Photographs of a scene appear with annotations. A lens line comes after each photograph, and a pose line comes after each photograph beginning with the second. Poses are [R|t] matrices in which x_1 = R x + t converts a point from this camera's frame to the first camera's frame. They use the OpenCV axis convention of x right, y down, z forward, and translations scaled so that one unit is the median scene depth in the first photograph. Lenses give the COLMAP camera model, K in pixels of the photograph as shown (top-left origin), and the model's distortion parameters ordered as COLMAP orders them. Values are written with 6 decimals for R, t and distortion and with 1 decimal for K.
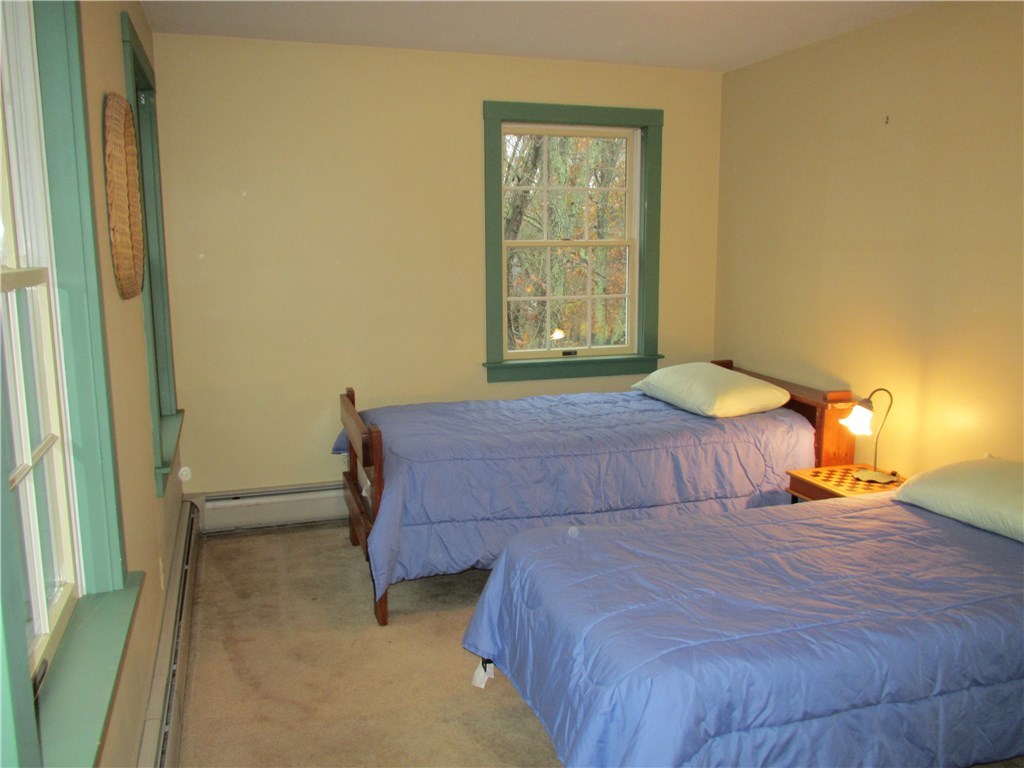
lens RADIAL K [[856.4, 0, 514.9], [0, 856.4, 377.9], [0, 0, 1]] dist [-0.010676, -0.002696]
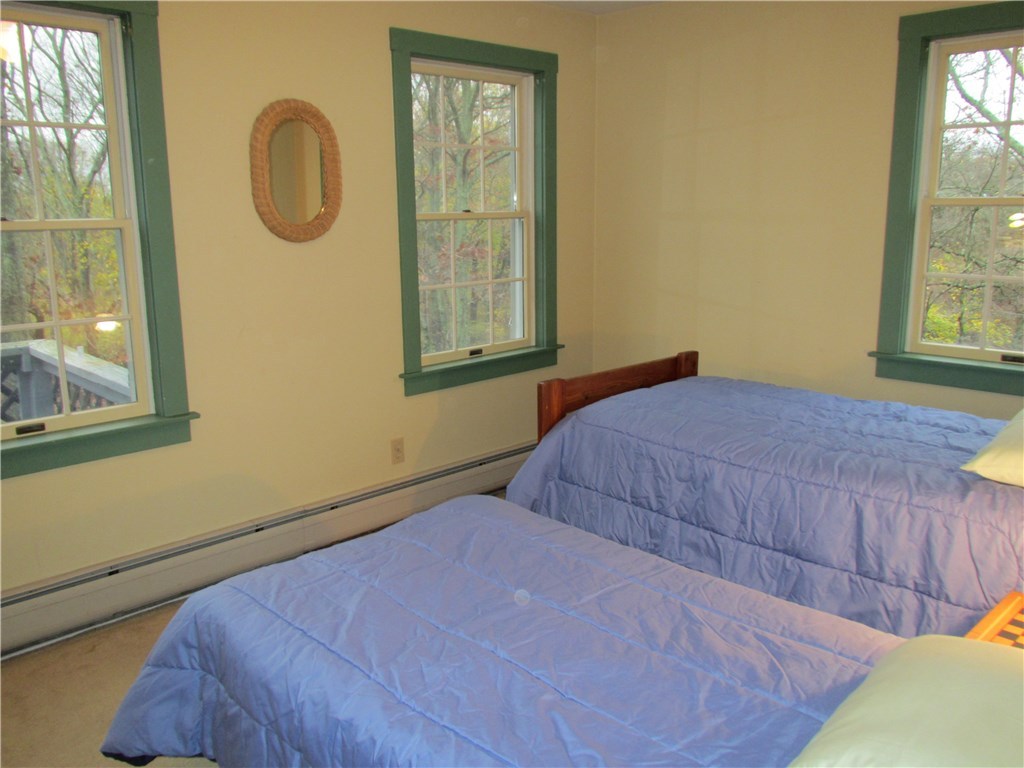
lens RADIAL K [[856.4, 0, 514.9], [0, 856.4, 377.9], [0, 0, 1]] dist [-0.010676, -0.002696]
pose [[0.443857, 0.174171, -0.879008, 0.658302], [-0.126001, 0.983314, 0.131214, -0.069895], [0.887195, 0.052516, 0.458396, 0.418409]]
